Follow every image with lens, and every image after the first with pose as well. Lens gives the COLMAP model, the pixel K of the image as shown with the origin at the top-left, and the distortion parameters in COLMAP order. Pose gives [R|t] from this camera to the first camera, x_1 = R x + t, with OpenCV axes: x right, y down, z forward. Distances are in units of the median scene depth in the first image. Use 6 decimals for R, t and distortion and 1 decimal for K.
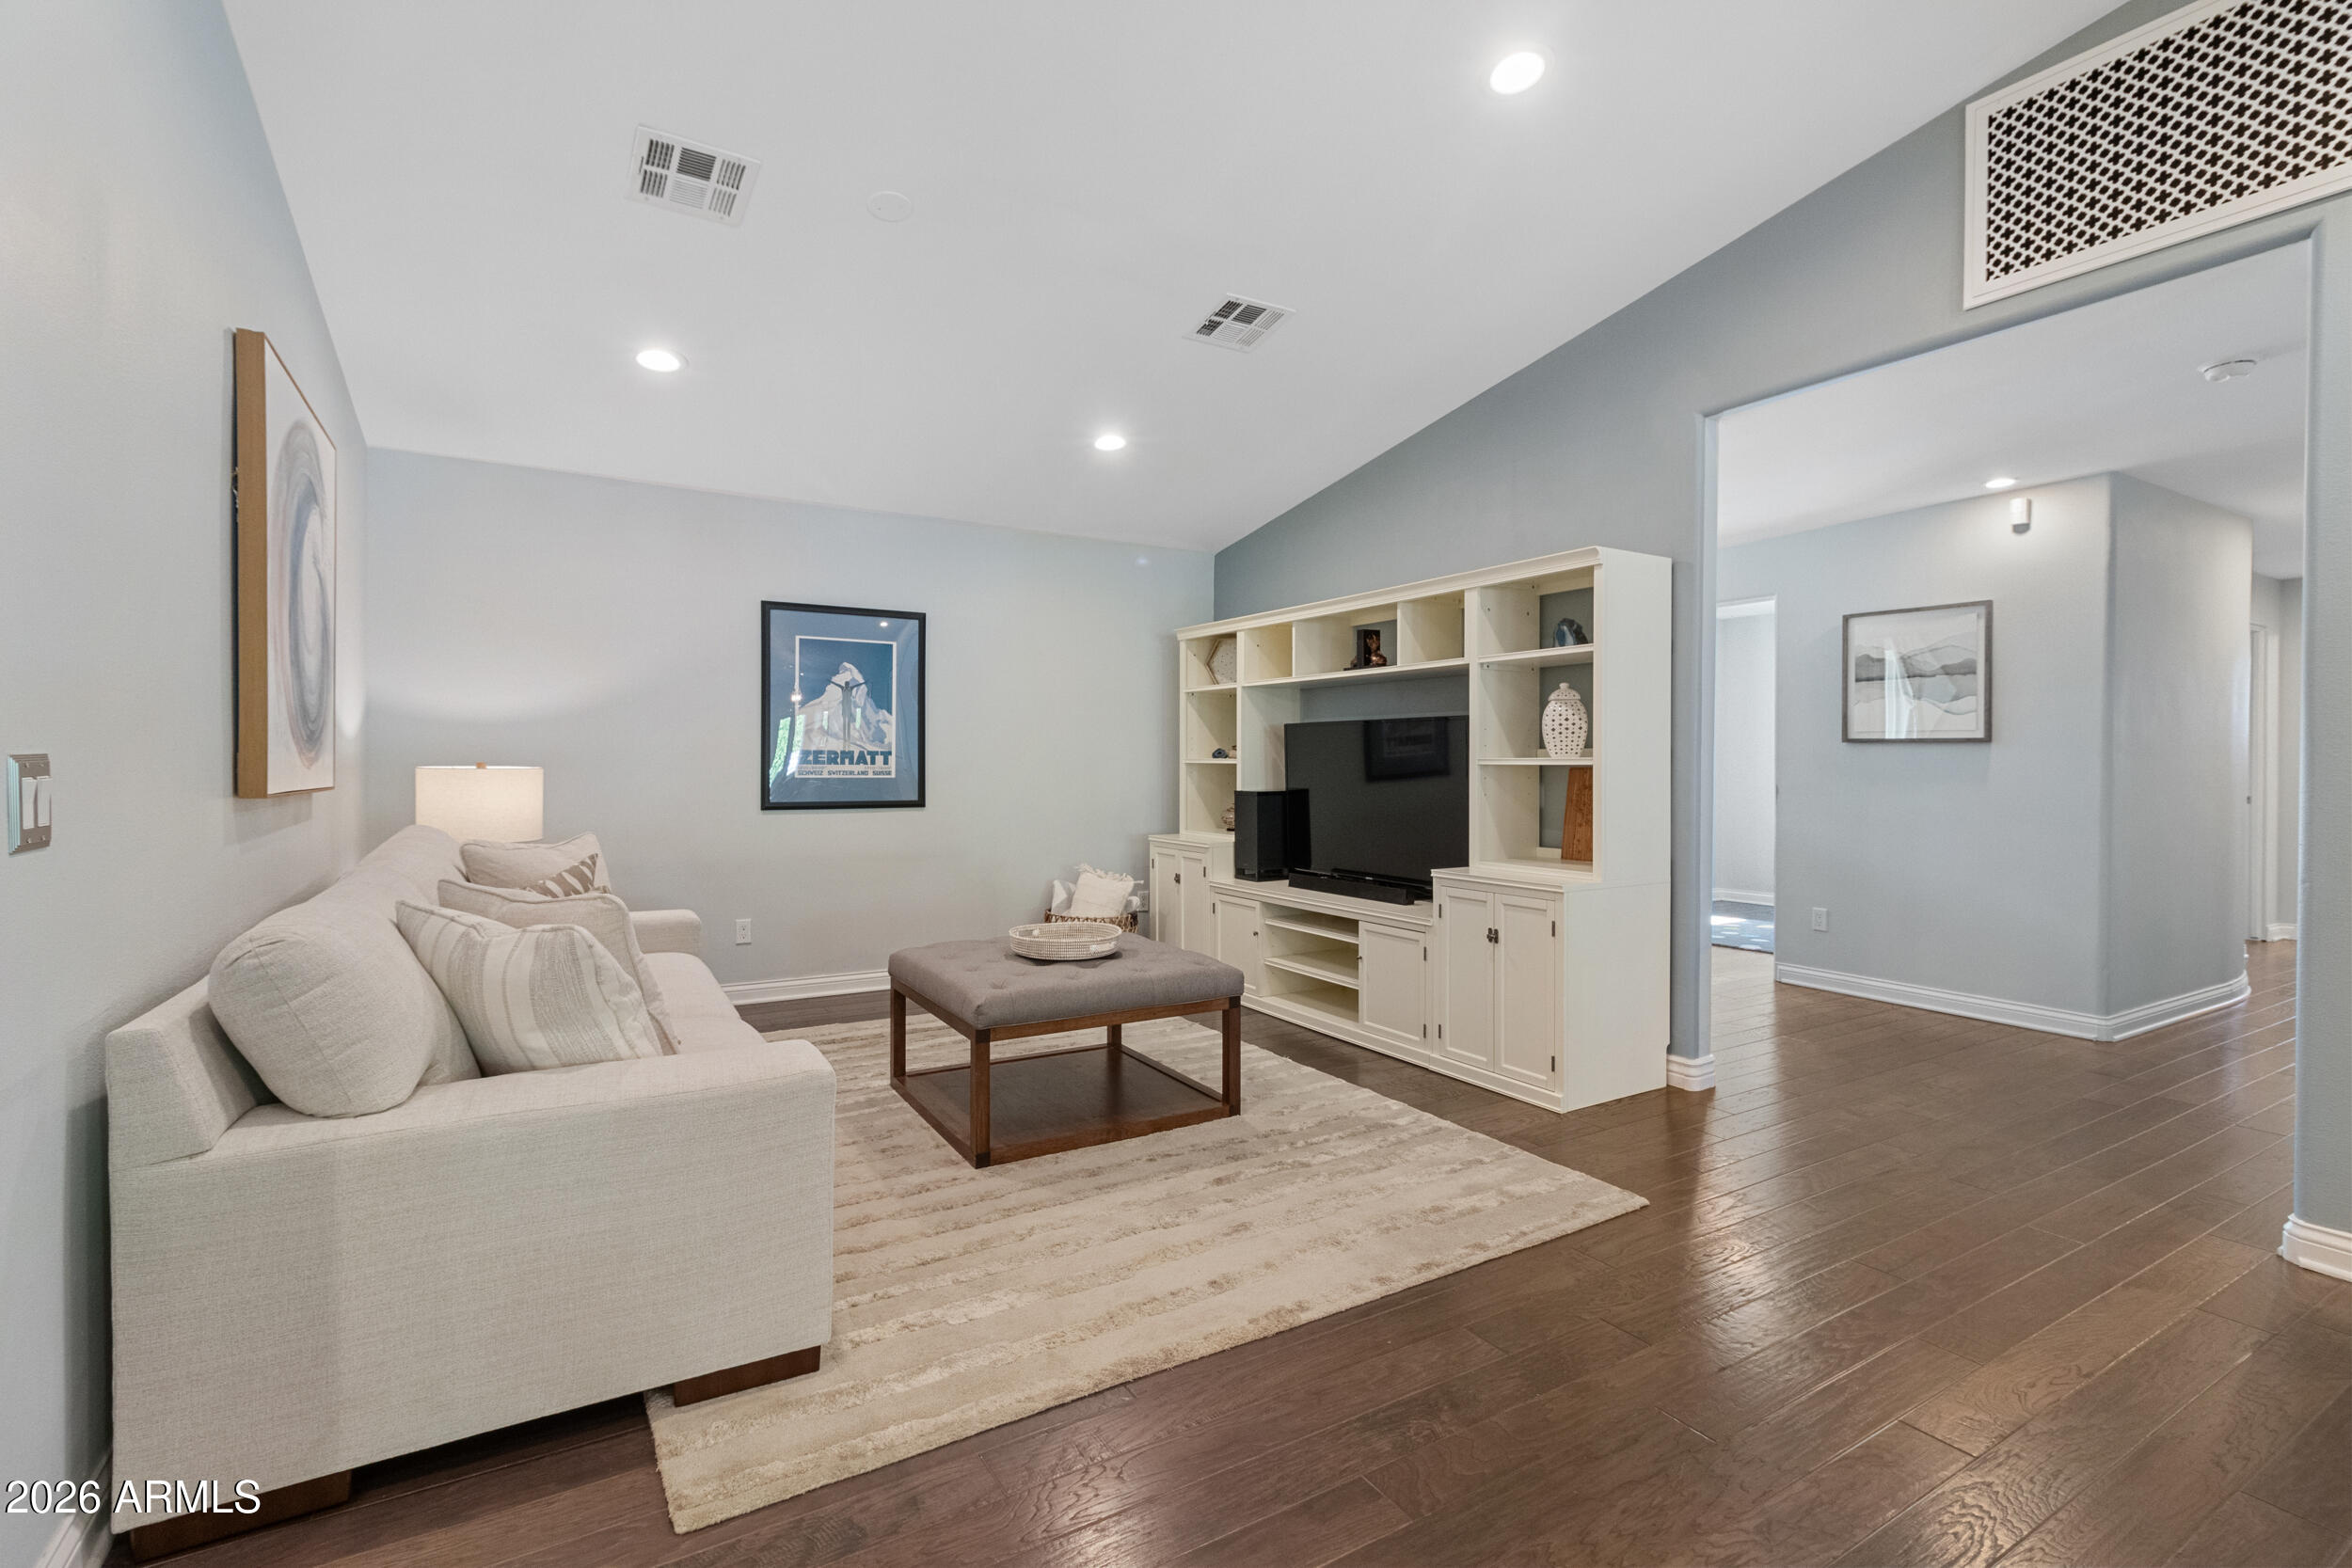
lens RADIAL K [[1093.9, 0, 1185.1], [0, 1093.9, 770.9], [0, 0, 1]] dist [0.004064, 0.000044]
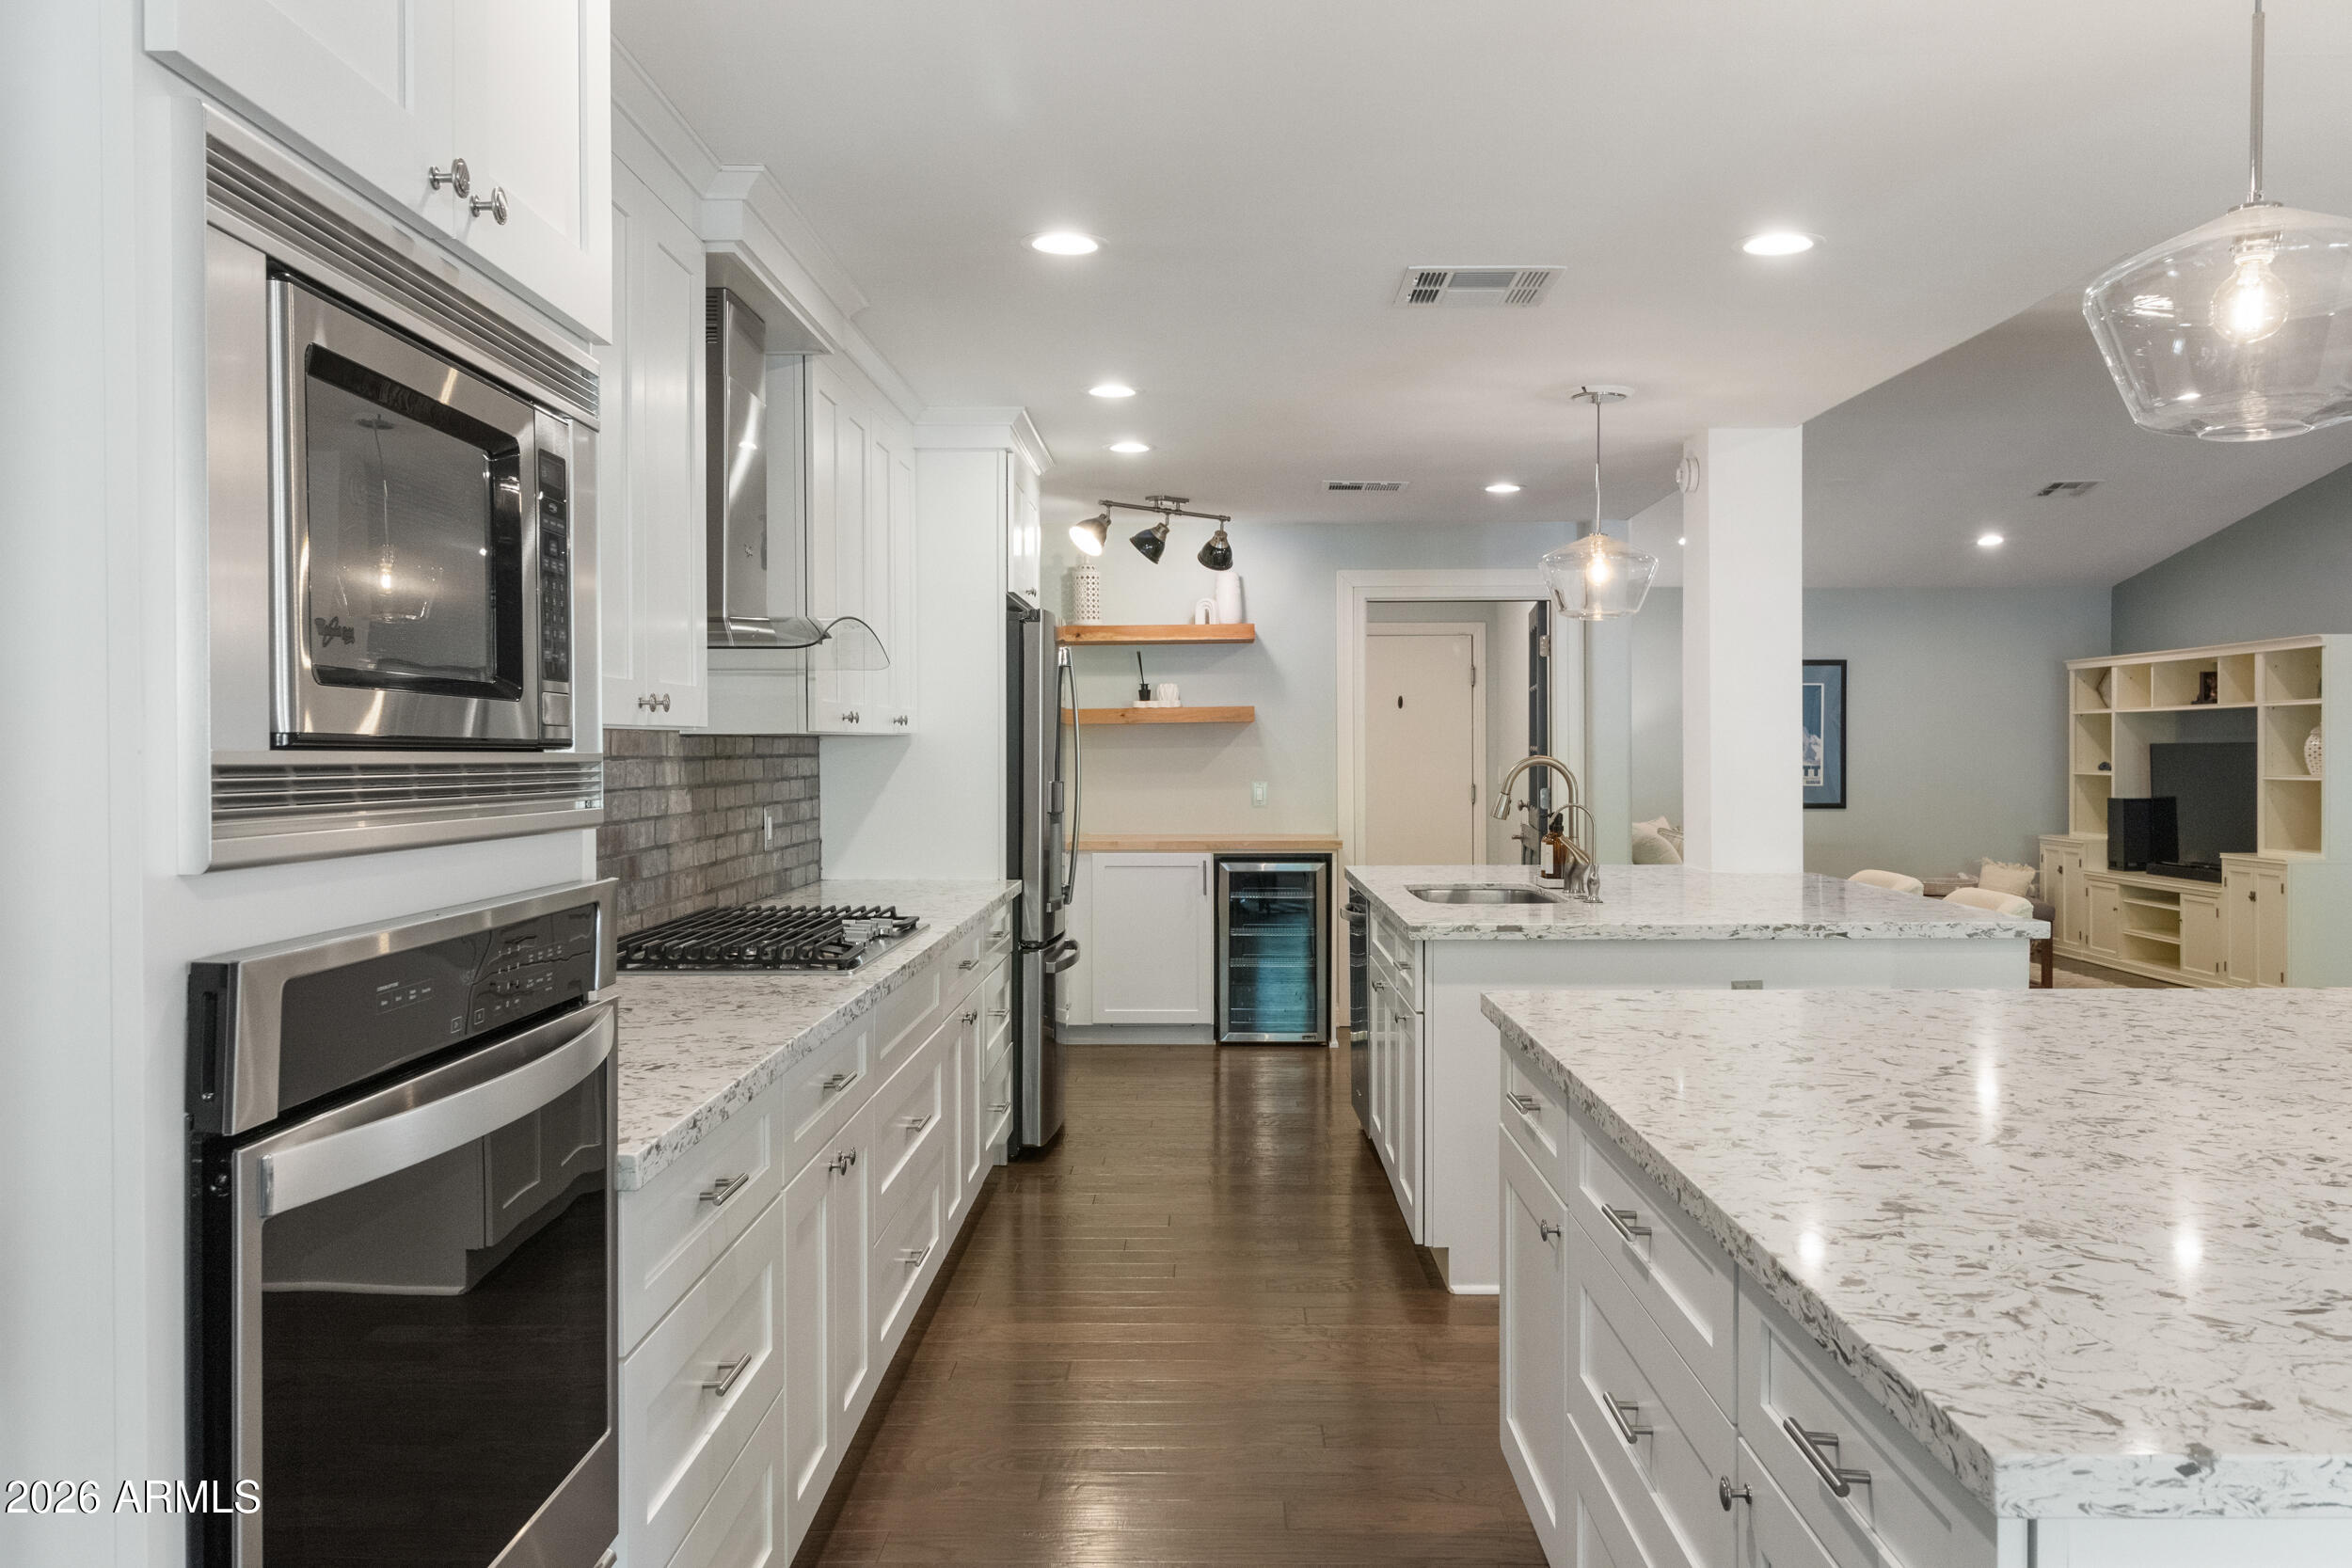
lens RADIAL K [[1894.1, 0, 1176.0], [0, 1894.1, 784.0], [0, 0, 1]] dist [0.045070, -0.096314]
pose [[0.849097, 0.005063, -0.528212, 0.364018], [-0.000957, 0.999967, 0.008047, -0.017441], [0.528236, -0.006327, 0.849074, -1.740233]]
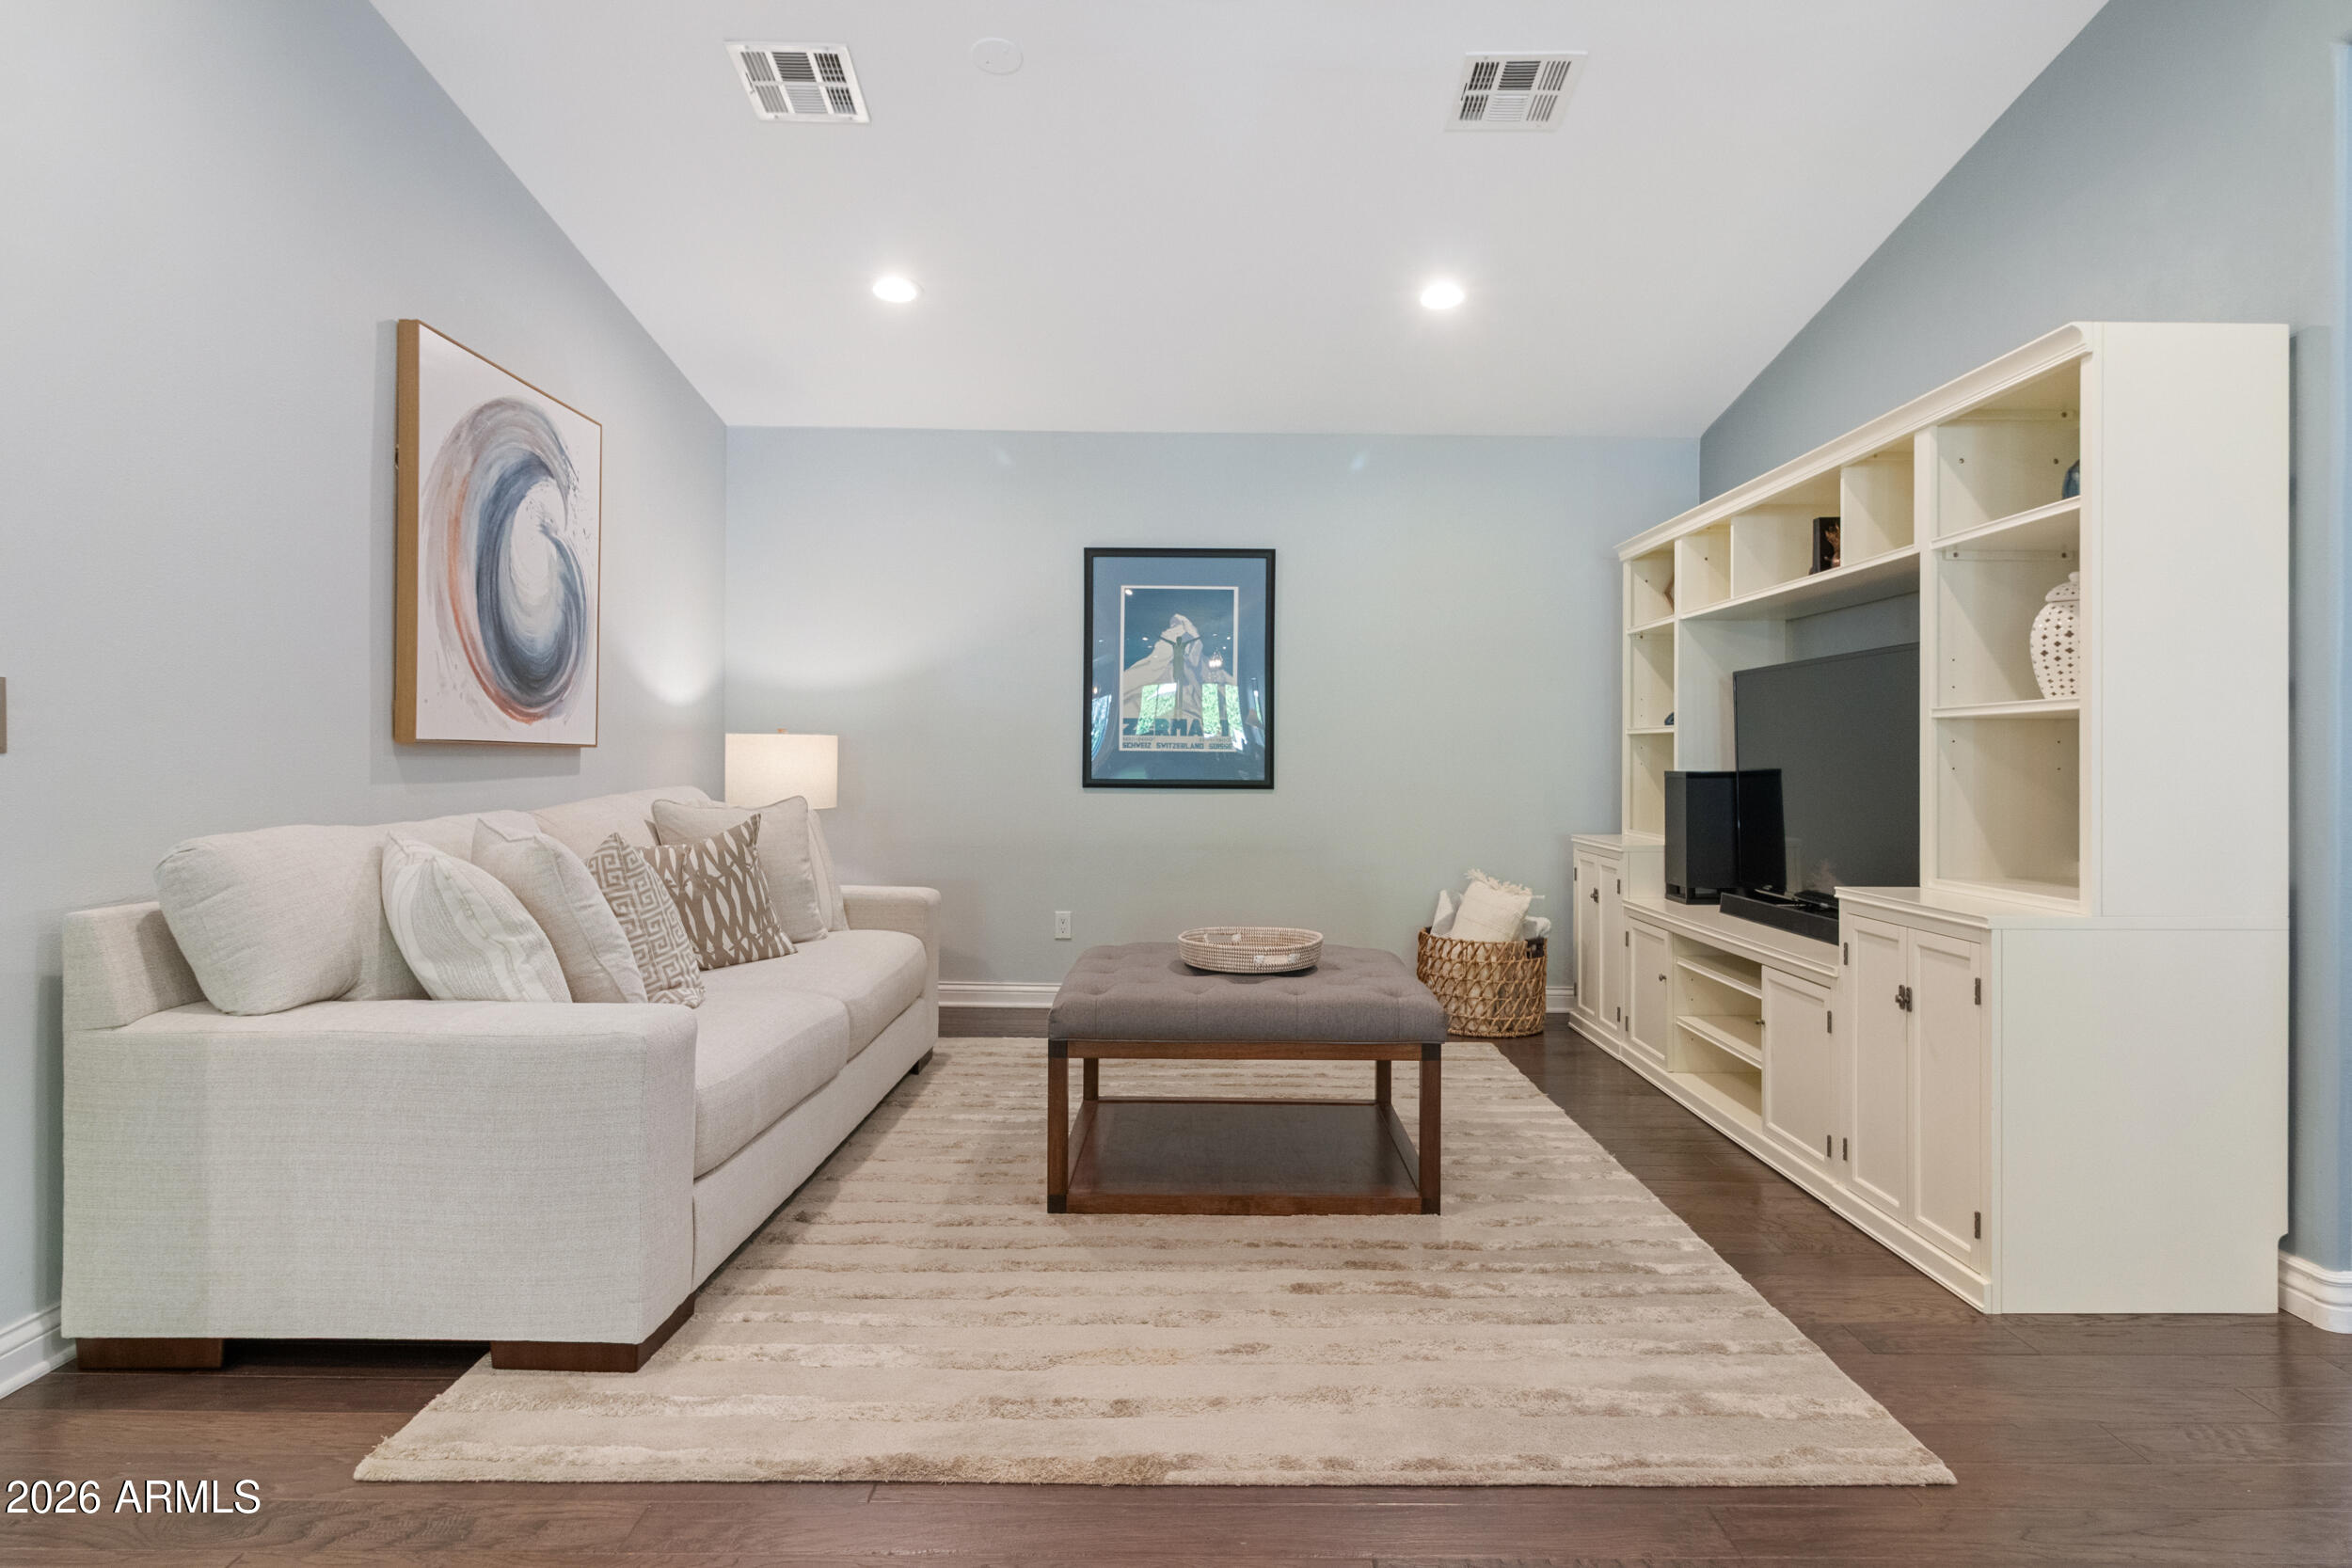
lens RADIAL K [[1368.7, 0, 1190.4], [0, 1368.7, 756.2], [0, 0, 1]] dist [-0.000228, -0.000351]
pose [[0.851585, 0.001586, -0.524214, 0.308350], [-0.008925, 0.999894, -0.011474, 0.027137], [0.524141, 0.014450, 0.851509, 0.138425]]
